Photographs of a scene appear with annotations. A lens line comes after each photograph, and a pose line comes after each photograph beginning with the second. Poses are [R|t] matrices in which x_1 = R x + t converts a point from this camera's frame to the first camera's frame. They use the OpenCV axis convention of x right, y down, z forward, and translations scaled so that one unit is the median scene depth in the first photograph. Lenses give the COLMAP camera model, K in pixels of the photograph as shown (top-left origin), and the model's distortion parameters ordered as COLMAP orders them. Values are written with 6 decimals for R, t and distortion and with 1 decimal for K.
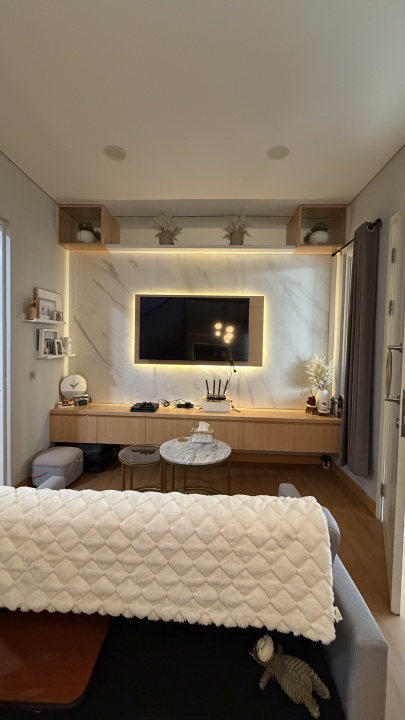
lens RADIAL K [[288.1, 0, 201.3], [0, 288.1, 358.1], [0, 0, 1]] dist [0.002443, -0.000661]
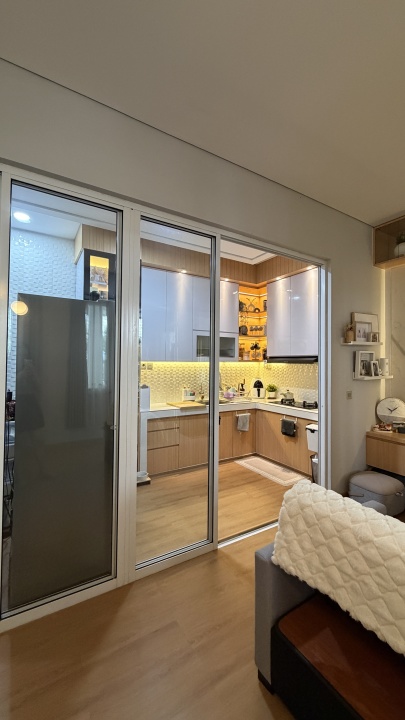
lens RADIAL K [[288.1, 0, 203.2], [0, 288.1, 358.5], [0, 0, 1]] dist [0.002443, -0.000661]
pose [[0.554902, -0.030576, -0.831354, -0.002639], [-0.029194, 0.997993, -0.056190, 0.000193], [0.831403, 0.055450, 0.552896, -0.032332]]
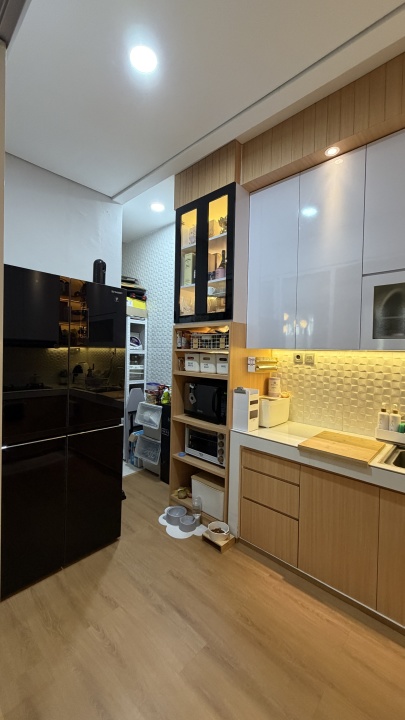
lens RADIAL K [[288.1, 0, 206.0], [0, 288.1, 357.6], [0, 0, 1]] dist [0.002443, -0.000661]
pose [[-0.644233, -0.025000, -0.764420, -0.189721], [-0.073342, 0.996879, 0.029208, -0.014291], [0.761304, 0.074881, -0.644056, 0.275959]]
